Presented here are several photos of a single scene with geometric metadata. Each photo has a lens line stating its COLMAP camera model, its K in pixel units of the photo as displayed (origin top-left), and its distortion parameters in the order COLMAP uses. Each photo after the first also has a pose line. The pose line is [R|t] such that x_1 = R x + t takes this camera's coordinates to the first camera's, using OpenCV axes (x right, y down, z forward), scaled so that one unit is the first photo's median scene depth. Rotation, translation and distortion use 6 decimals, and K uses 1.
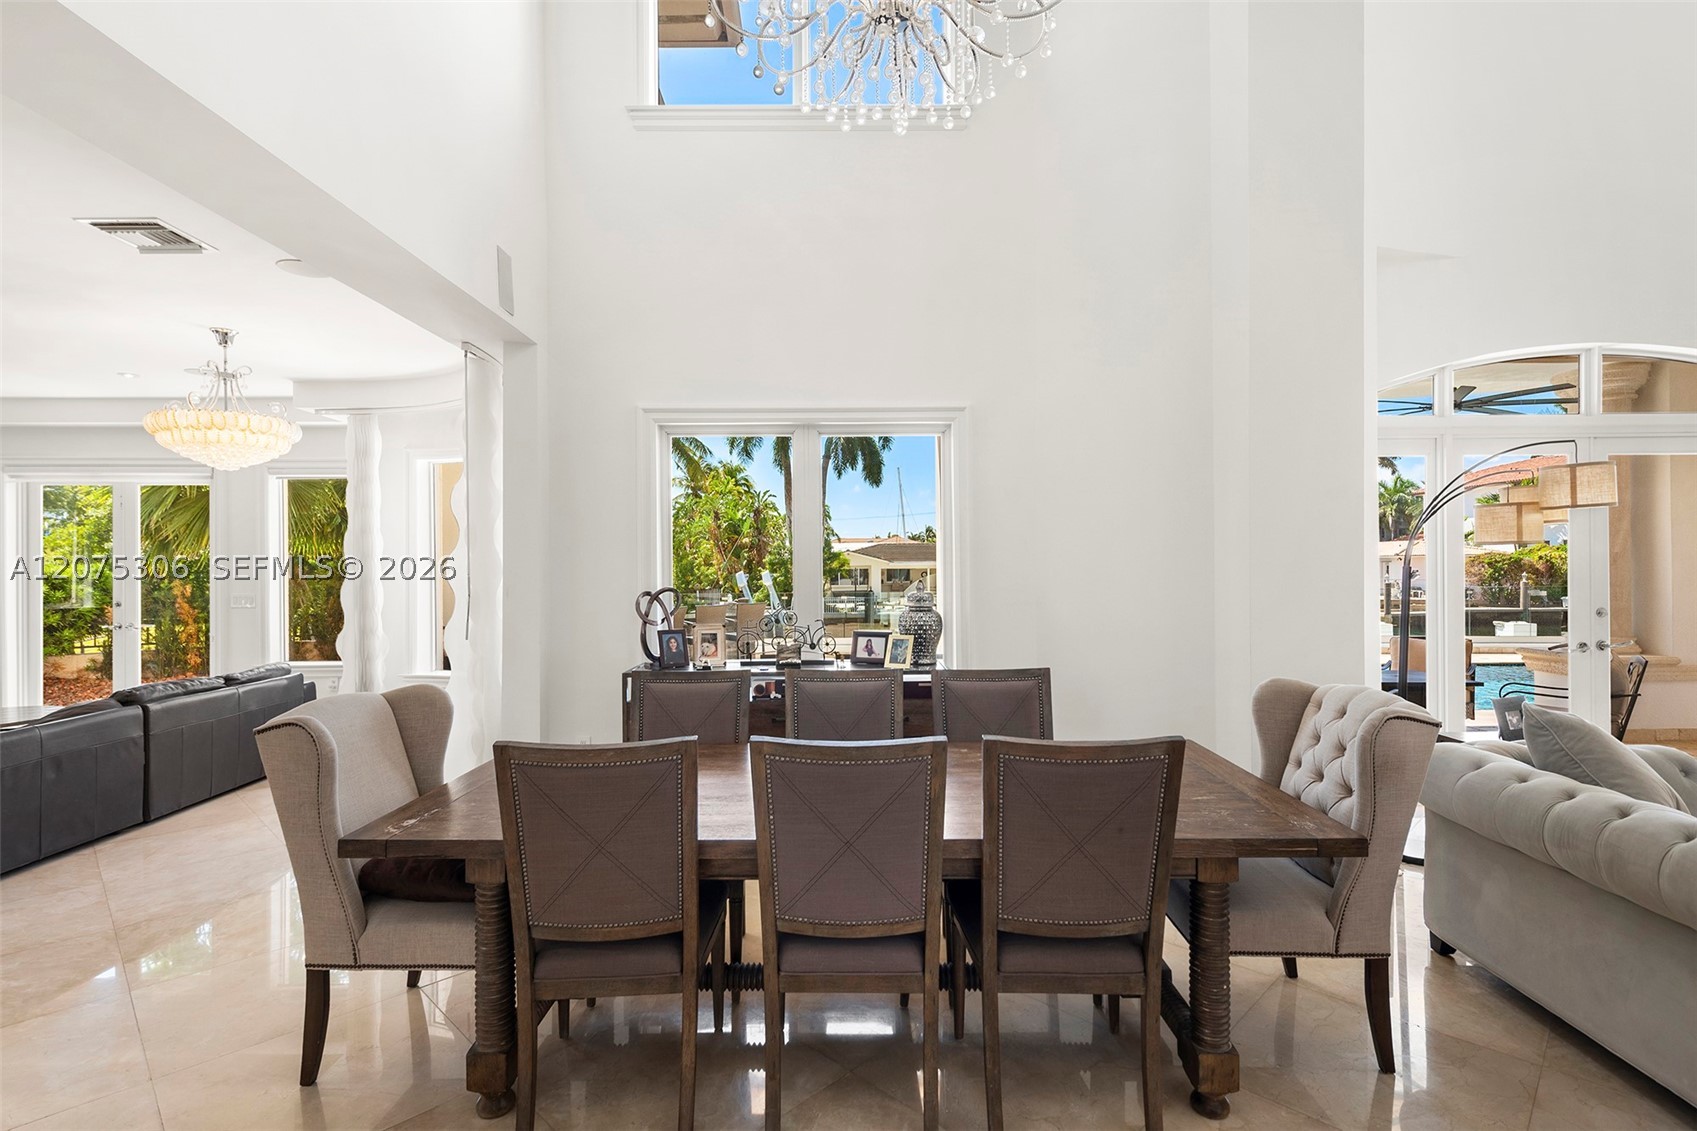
lens RADIAL K [[808.2, 0, 847.1], [0, 808.2, 565.2], [0, 0, 1]] dist [0.007048, 0.000501]
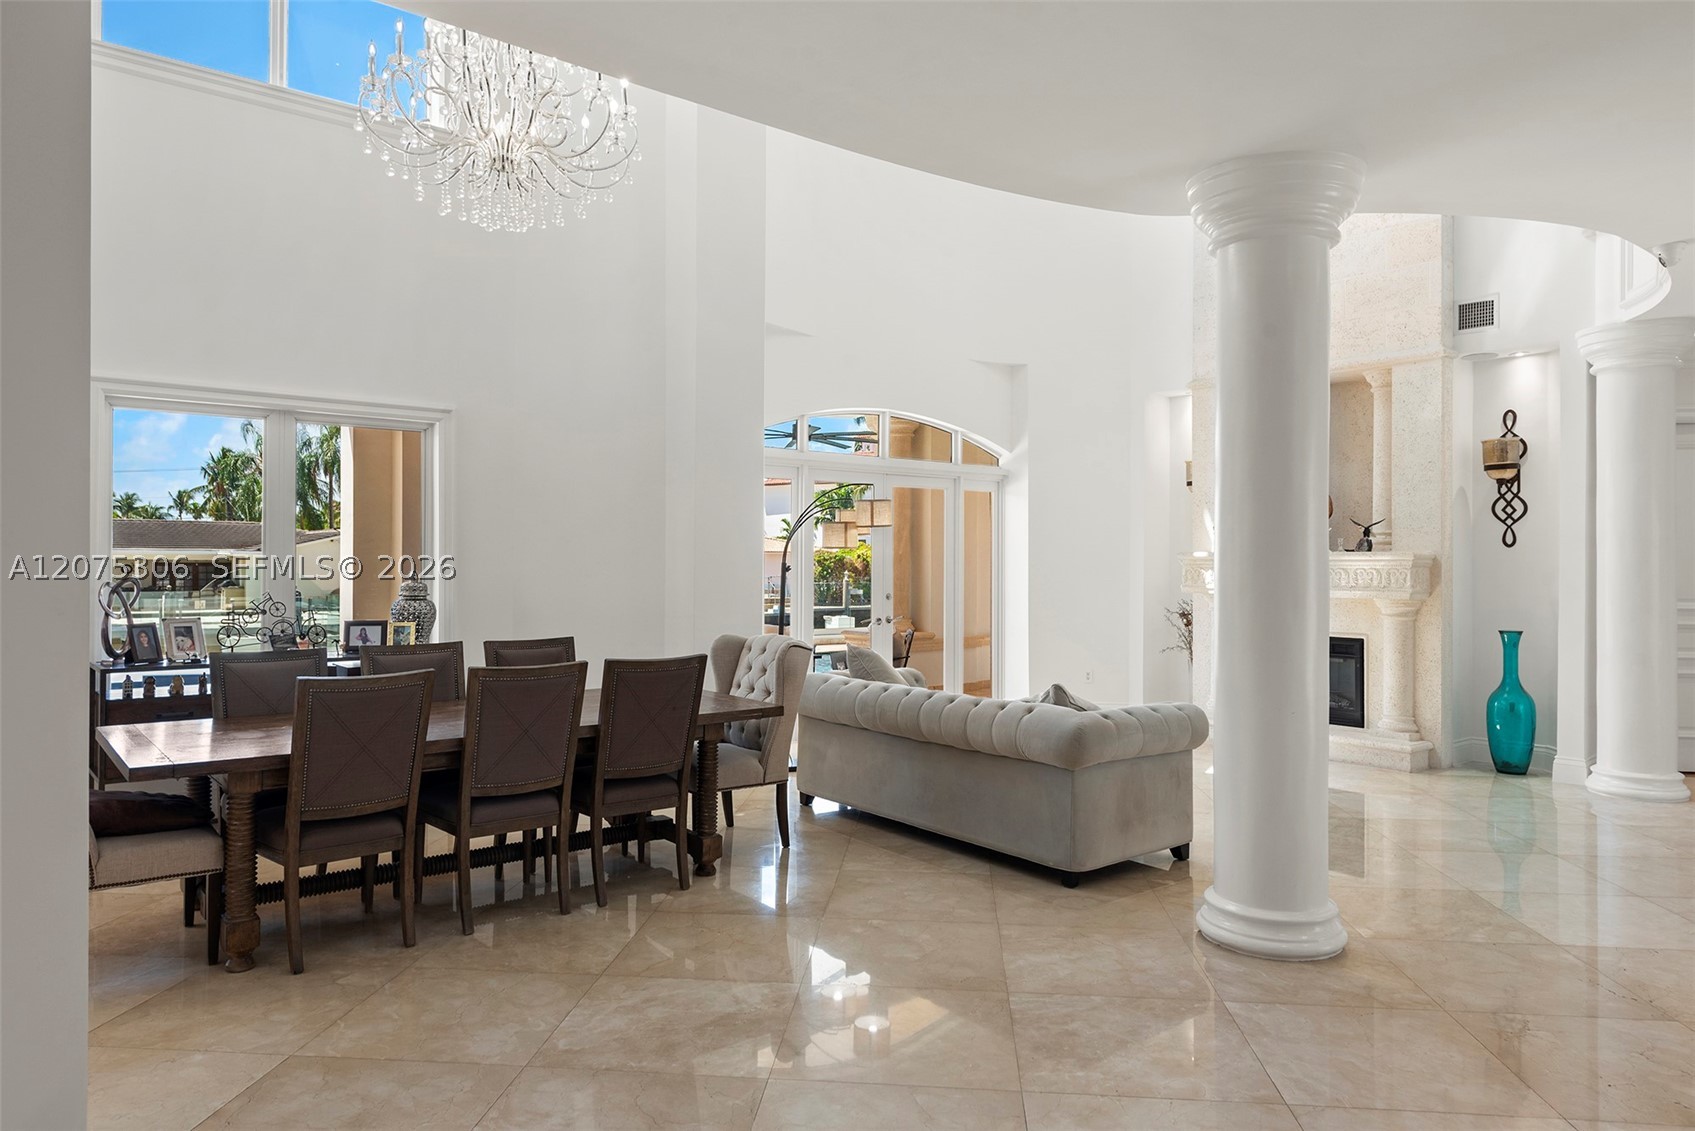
lens RADIAL K [[1080.7, 0, 854.0], [0, 1080.7, 554.7], [0, 0, 1]] dist [0.004225, 0.000814]
pose [[0.763423, 0.014948, 0.645726, -0.390722], [-0.012453, 0.999887, -0.008424, 0.001757], [-0.645779, -0.001610, 0.763523, -0.464293]]
